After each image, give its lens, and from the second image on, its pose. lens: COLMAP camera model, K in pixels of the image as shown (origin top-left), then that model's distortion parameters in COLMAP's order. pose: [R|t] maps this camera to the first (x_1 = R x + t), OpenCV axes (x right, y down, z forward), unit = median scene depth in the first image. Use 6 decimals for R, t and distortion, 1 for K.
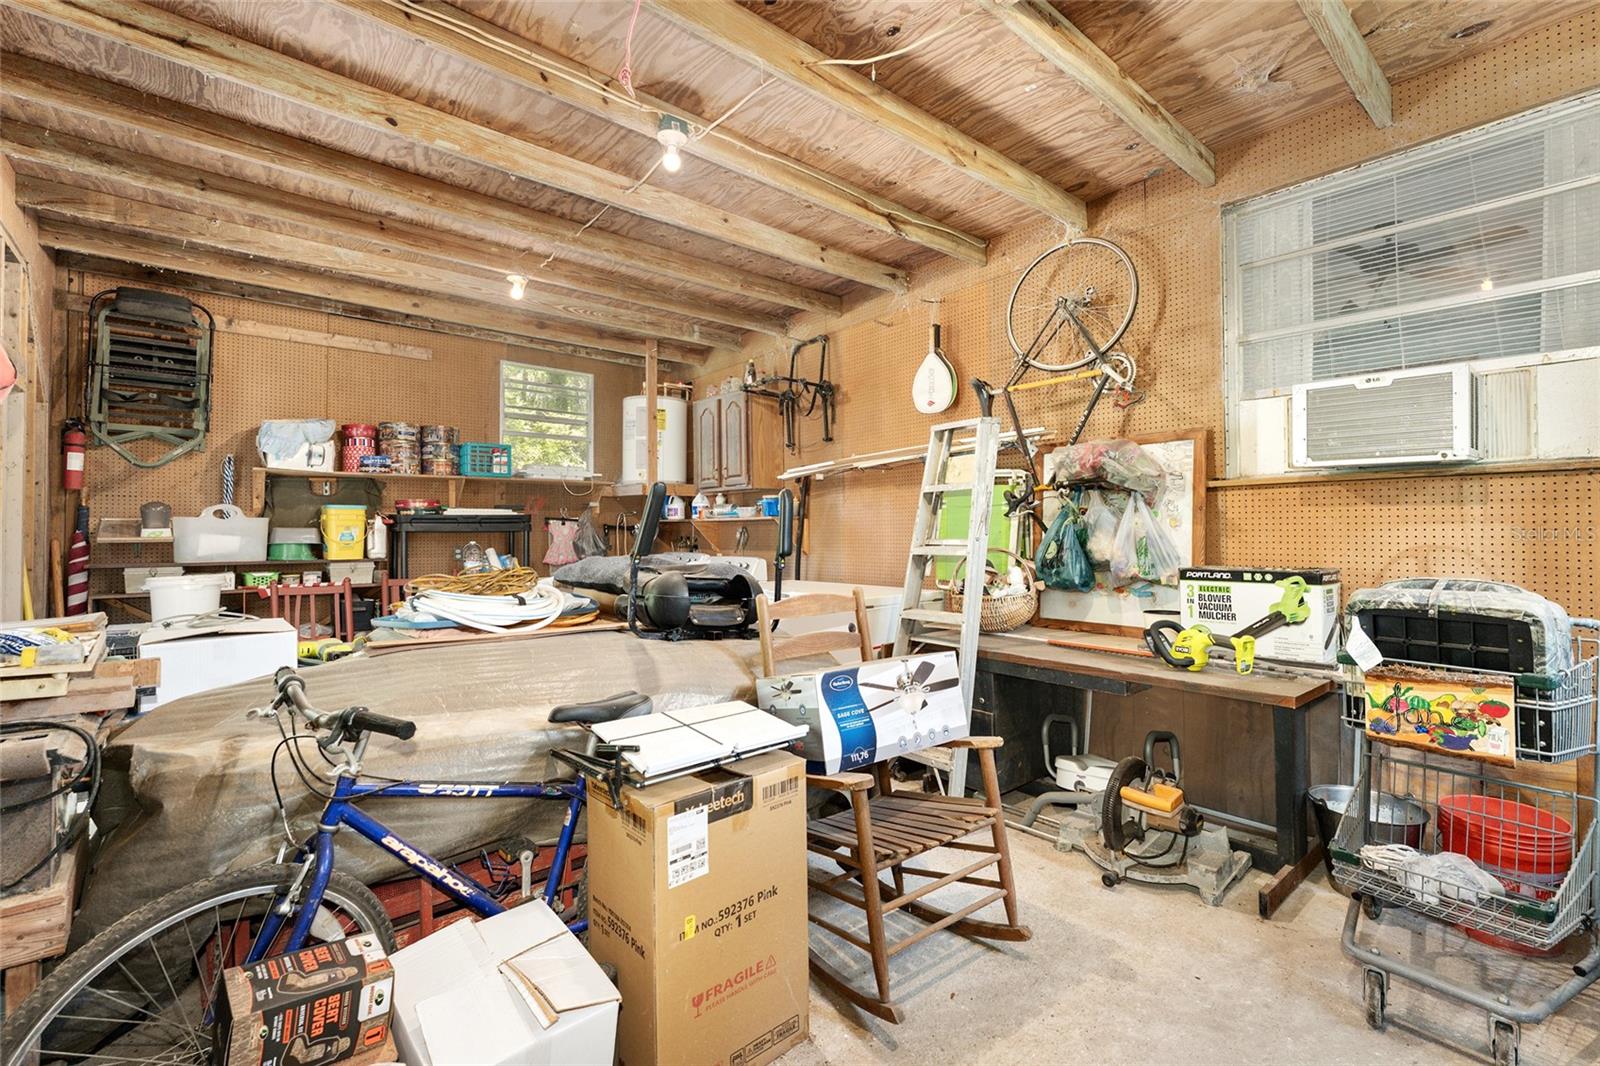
lens RADIAL K [[706.3, 0, 803.5], [0, 706.3, 527.7], [0, 0, 1]] dist [-0.000230, -0.000064]
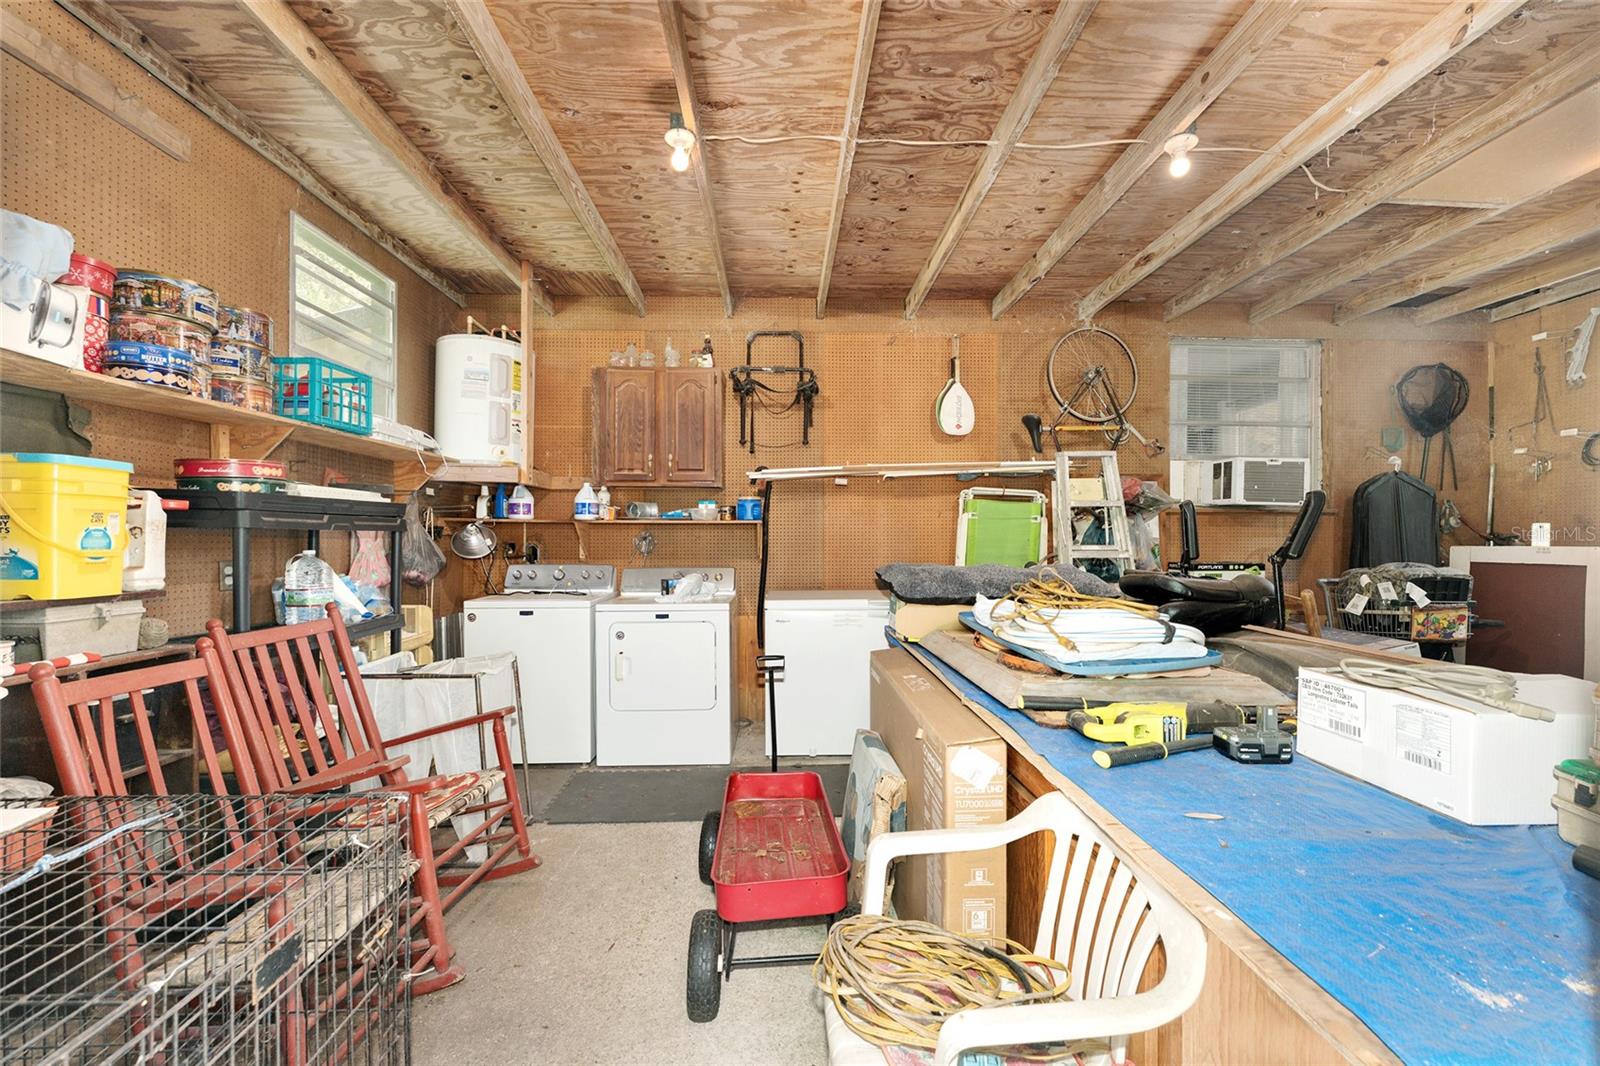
lens RADIAL K [[657.8, 0, 801.0], [0, 657.8, 545.9], [0, 0, 1]] dist [0.001042, 0.000410]
pose [[0.623302, 0.002227, 0.781978, -0.716747], [-0.010116, 0.999935, 0.005215, 0.012012], [-0.781916, -0.011161, 0.623284, 0.477955]]
